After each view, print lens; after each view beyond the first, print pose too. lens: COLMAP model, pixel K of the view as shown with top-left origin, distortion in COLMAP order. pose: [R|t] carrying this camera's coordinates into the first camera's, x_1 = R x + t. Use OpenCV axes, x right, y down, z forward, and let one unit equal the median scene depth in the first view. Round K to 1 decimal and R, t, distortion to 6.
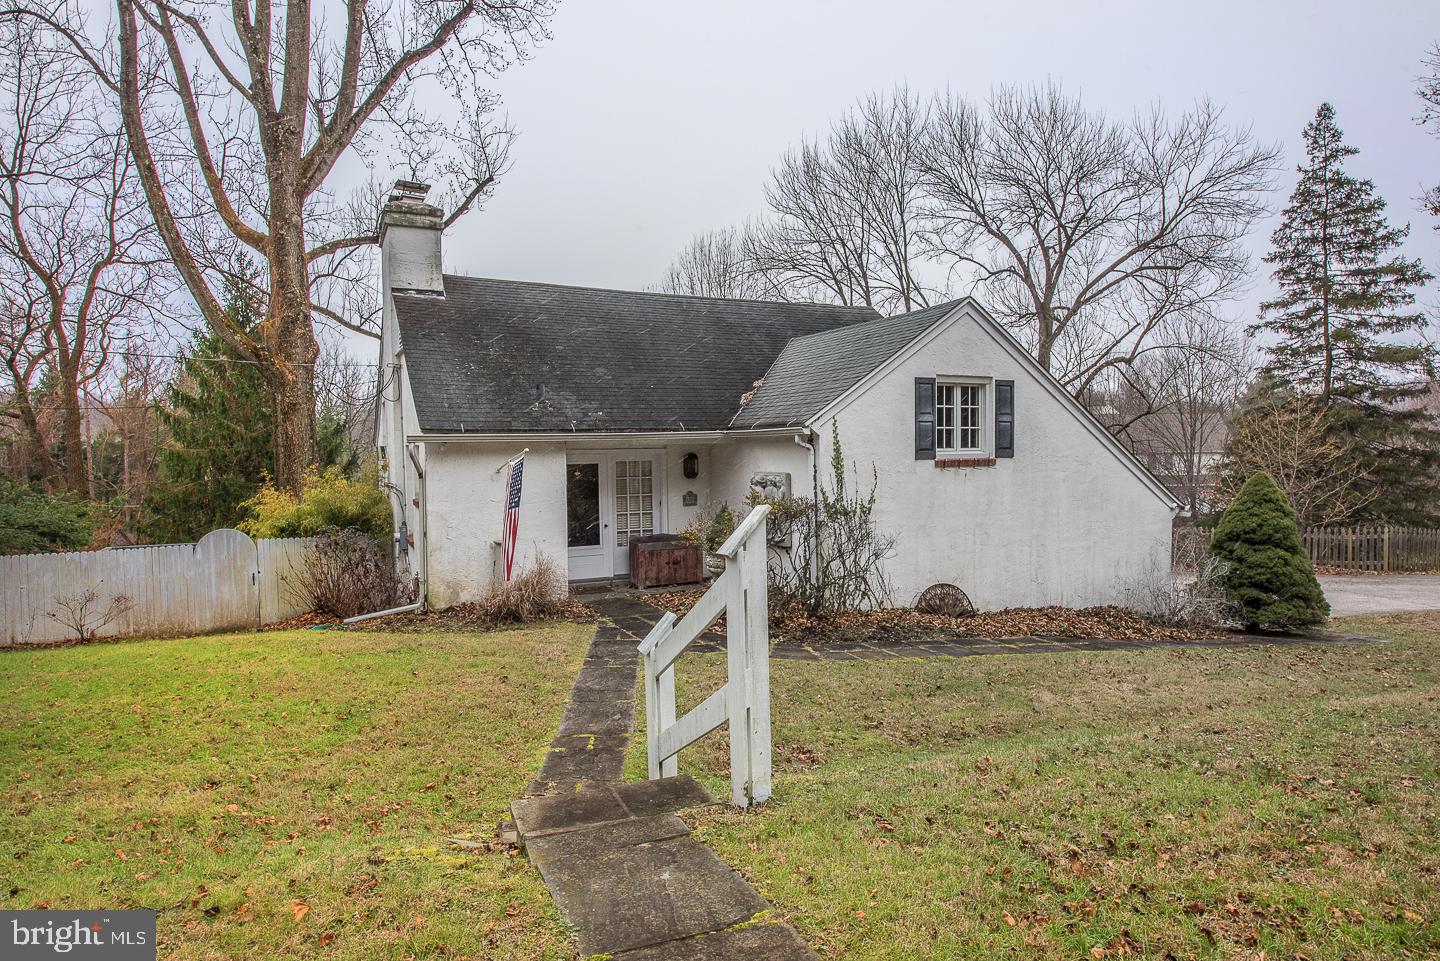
lens RADIAL K [[889.5, 0, 722.5], [0, 889.5, 481.4], [0, 0, 1]] dist [-0.000134, -0.004943]
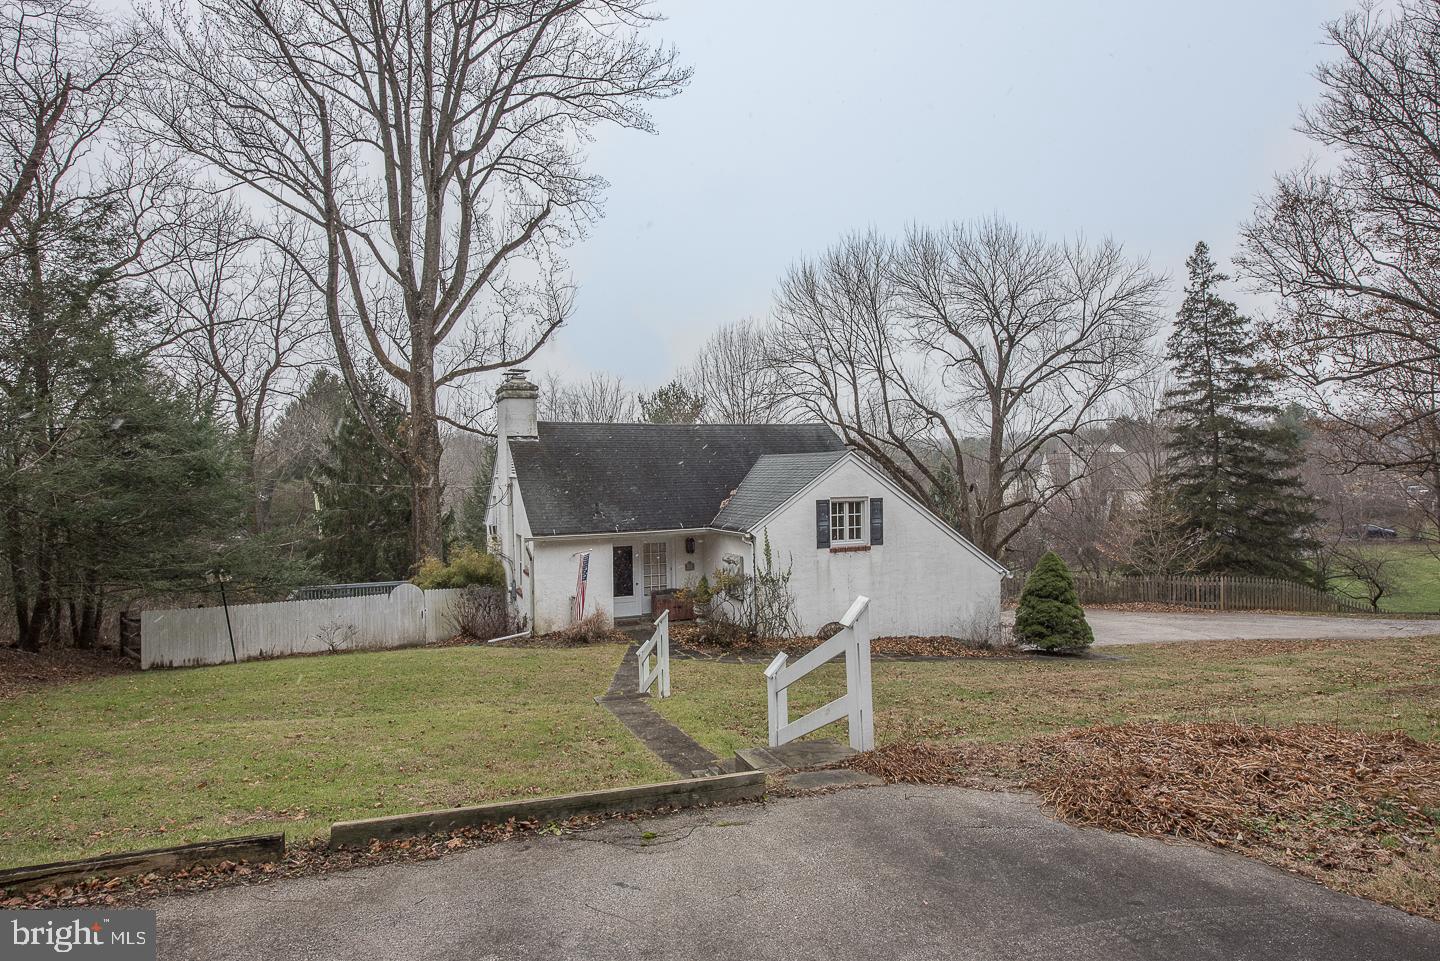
lens RADIAL K [[889.5, 0, 717.8], [0, 889.5, 479.3], [0, 0, 1]] dist [-0.000134, -0.004943]
pose [[0.998181, -0.002307, -0.060236, 0.110880], [0.000812, 0.999691, -0.024829, -0.096970], [0.060275, 0.024734, 0.997875, -0.597670]]
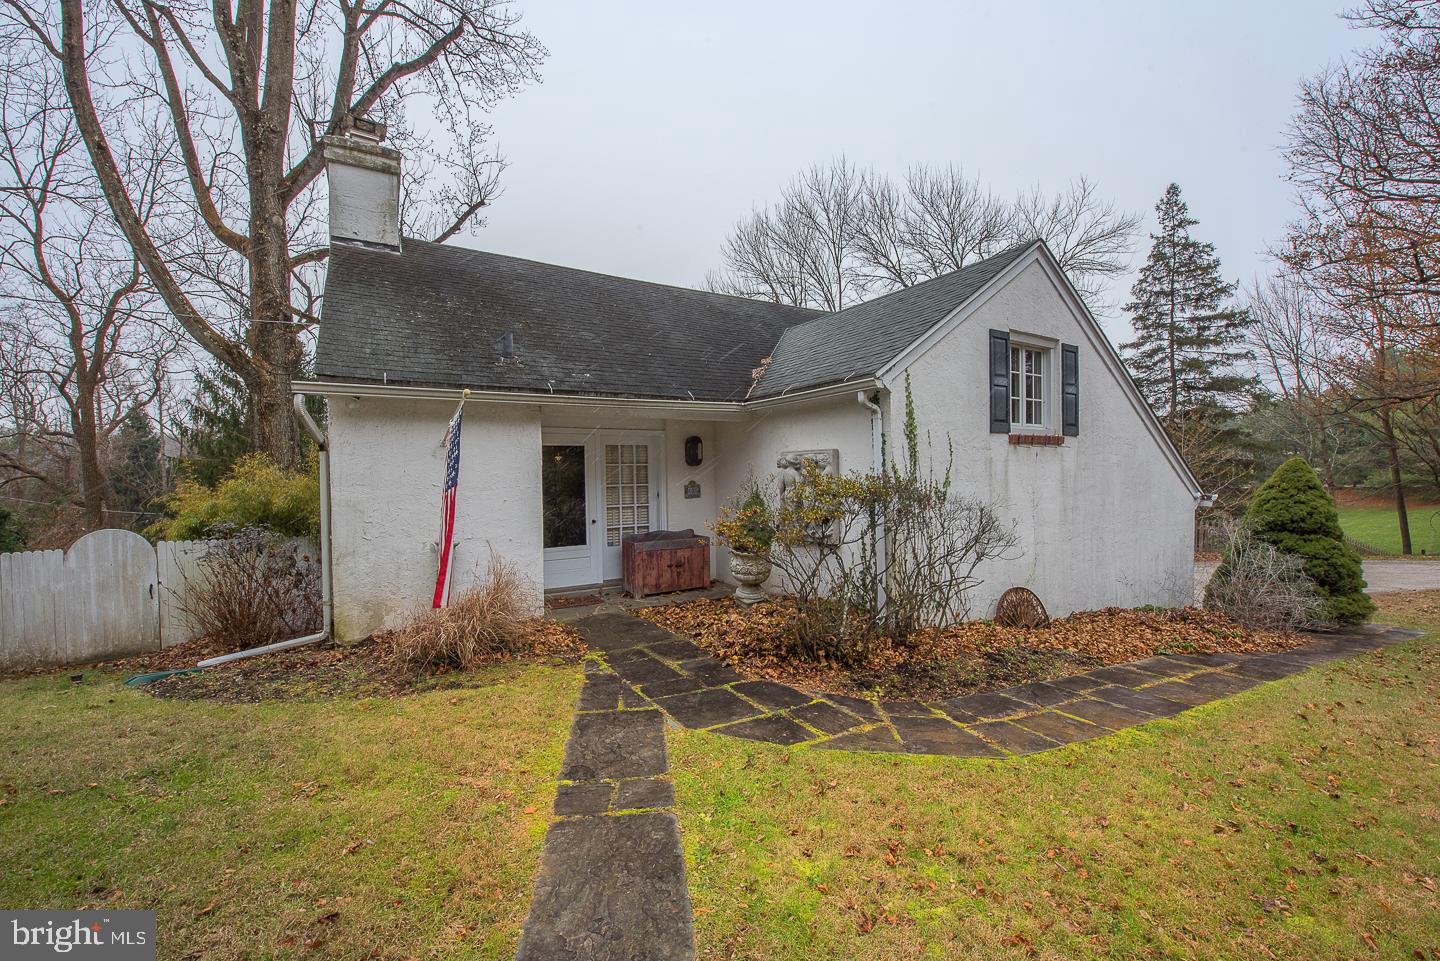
lens RADIAL K [[618.7, 0, 728.7], [0, 618.7, 480.6], [0, 0, 1]] dist [-0.020379, -0.000815]
pose [[0.995551, -0.003137, 0.094170, -0.057874], [0.005661, 0.999632, -0.026541, 0.027009], [-0.094052, 0.026956, 0.995202, 0.402692]]
